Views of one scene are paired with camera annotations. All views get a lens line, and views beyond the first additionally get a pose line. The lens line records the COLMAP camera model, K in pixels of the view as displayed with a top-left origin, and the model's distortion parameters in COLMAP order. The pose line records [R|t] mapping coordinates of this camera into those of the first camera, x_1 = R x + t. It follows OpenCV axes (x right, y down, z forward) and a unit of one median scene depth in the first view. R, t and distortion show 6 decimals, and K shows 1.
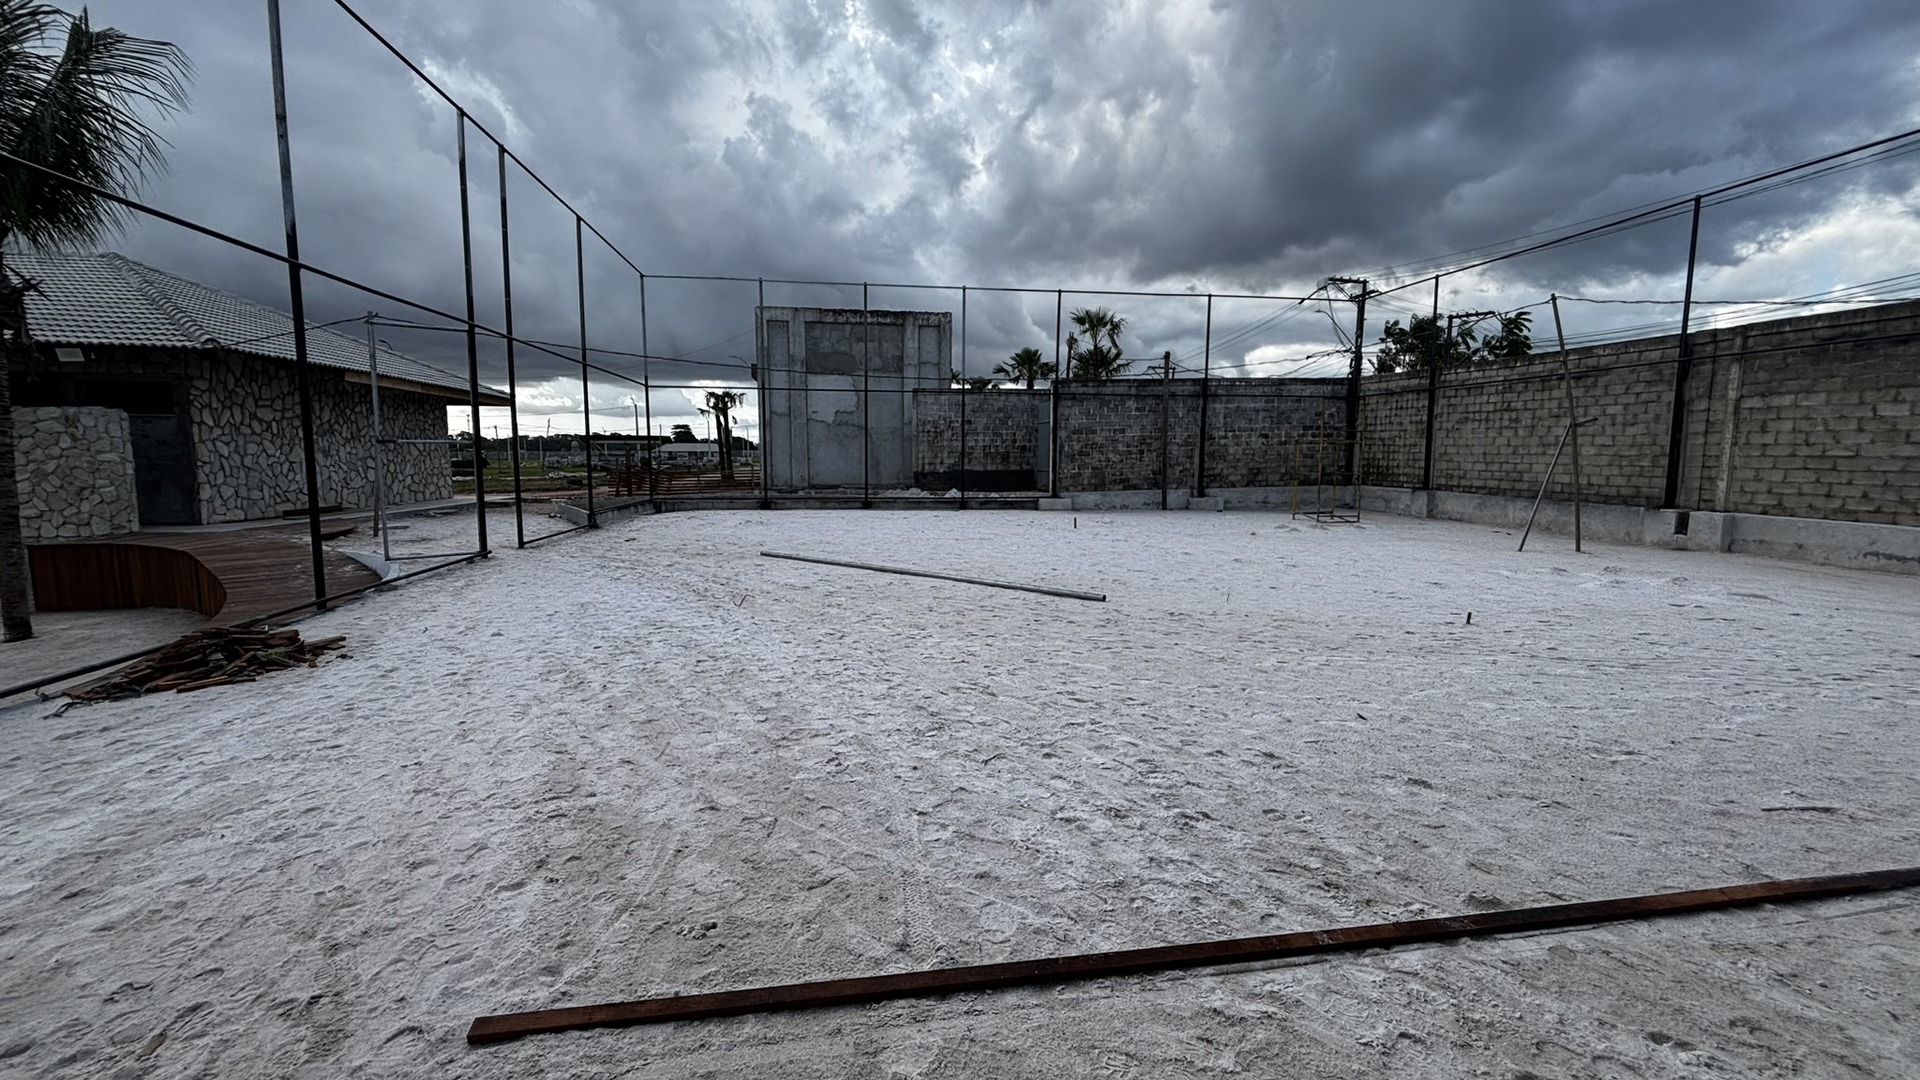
lens RADIAL K [[782.8, 0, 961.5], [0, 782.8, 528.9], [0, 0, 1]] dist [-0.002703, -0.001209]
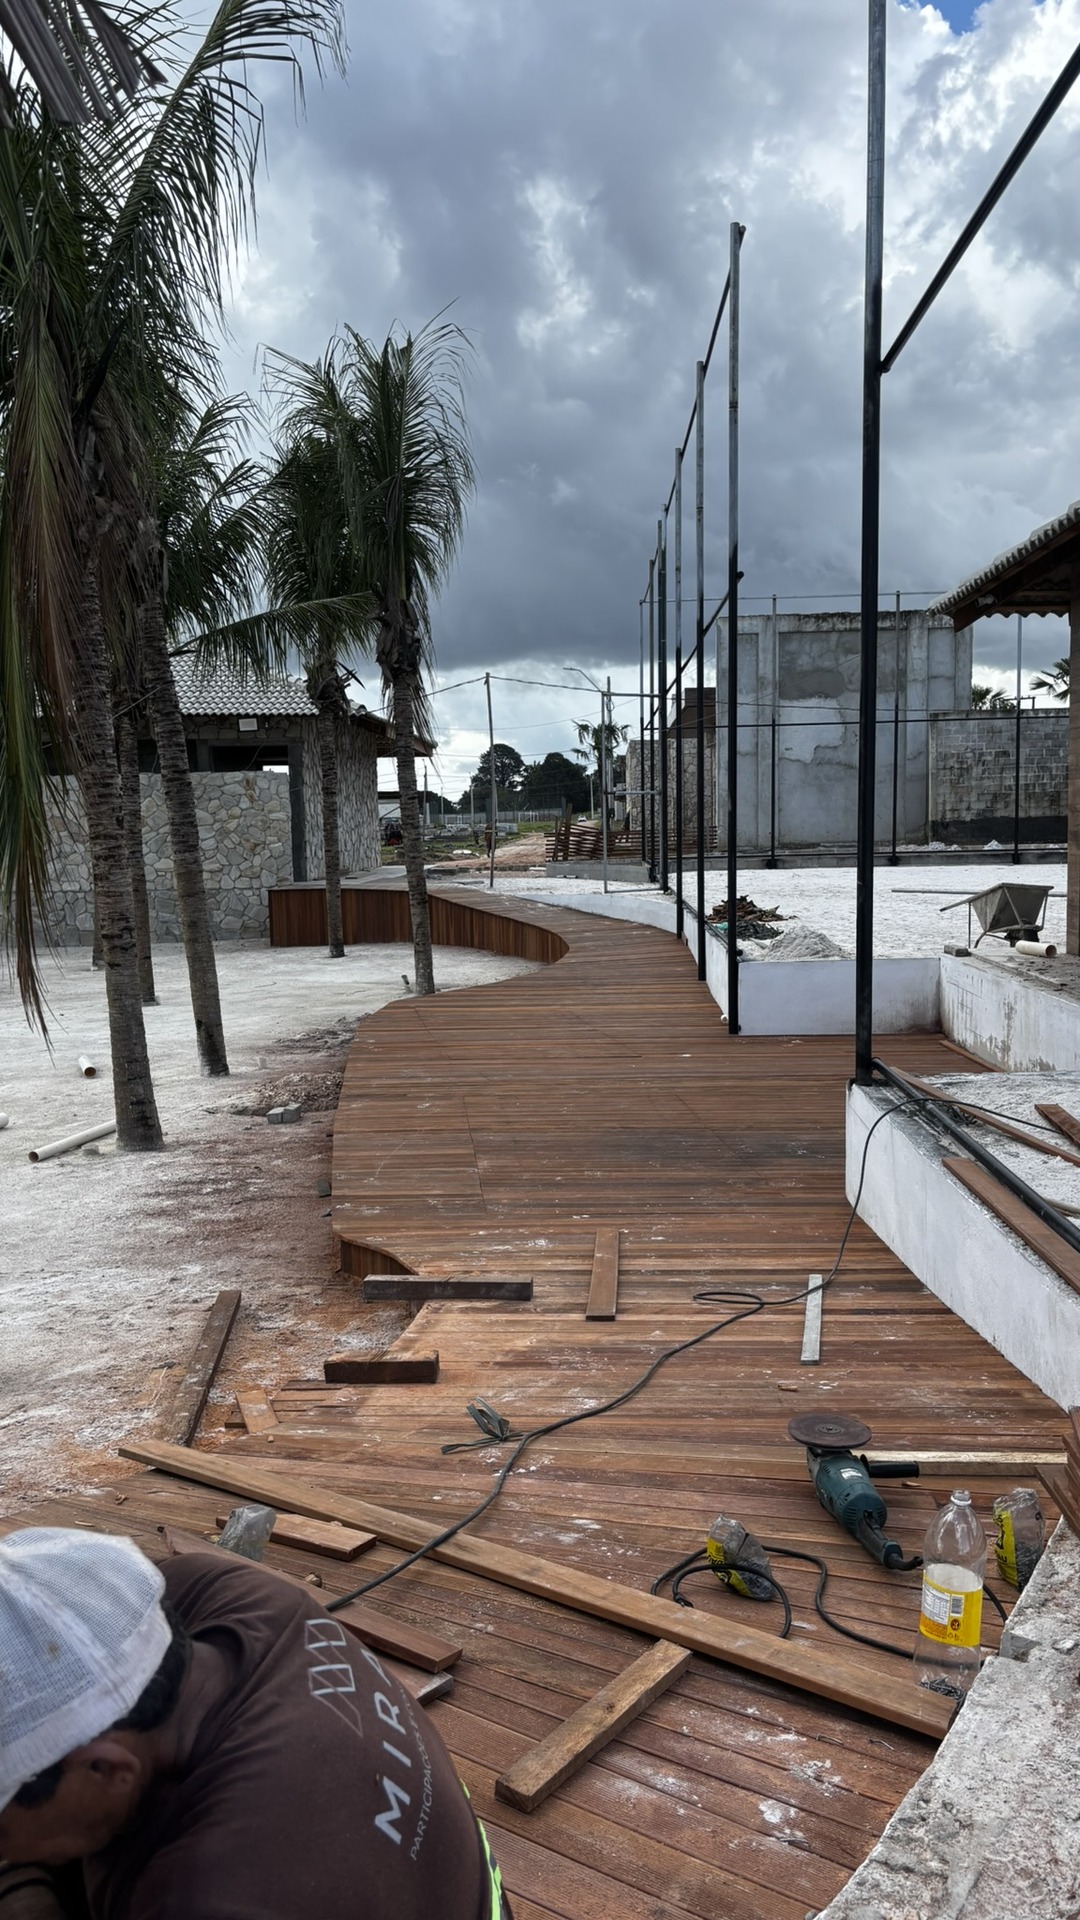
lens RADIAL K [[1463.9, 0, 541.2], [0, 1463.9, 963.1], [0, 0, 1]] dist [0.041289, -0.045751]
pose [[0.983898, -0.009900, -0.178458, -0.184521], [0.010899, 0.999930, 0.004616, 0.057463], [0.178400, -0.006487, 0.983937, -0.505123]]
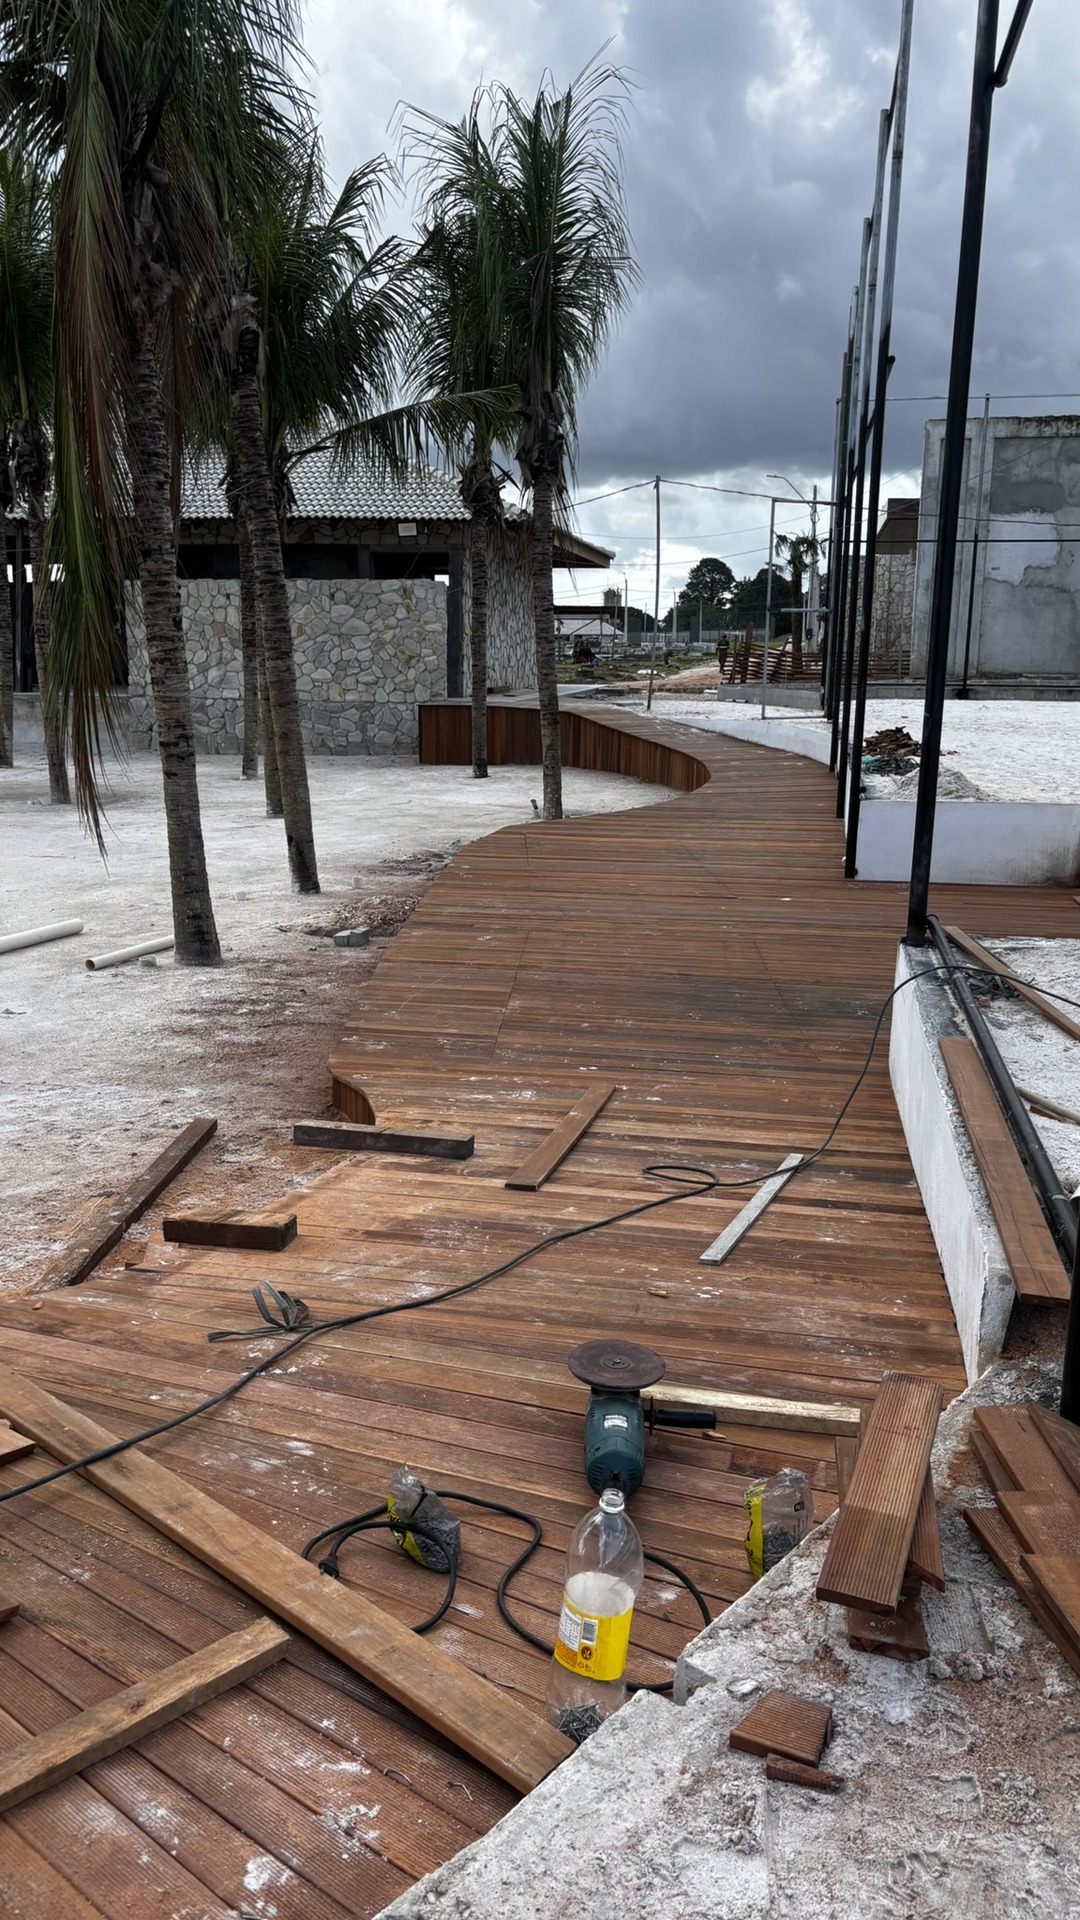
lens RADIAL K [[1463.9, 0, 534.0], [0, 1463.9, 968.8], [0, 0, 1]] dist [0.041289, -0.045751]
pose [[0.947314, 0.070696, -0.312407, -0.153559], [-0.031484, 0.991167, 0.128828, 0.056538], [0.318755, -0.112204, 0.941172, -0.470706]]
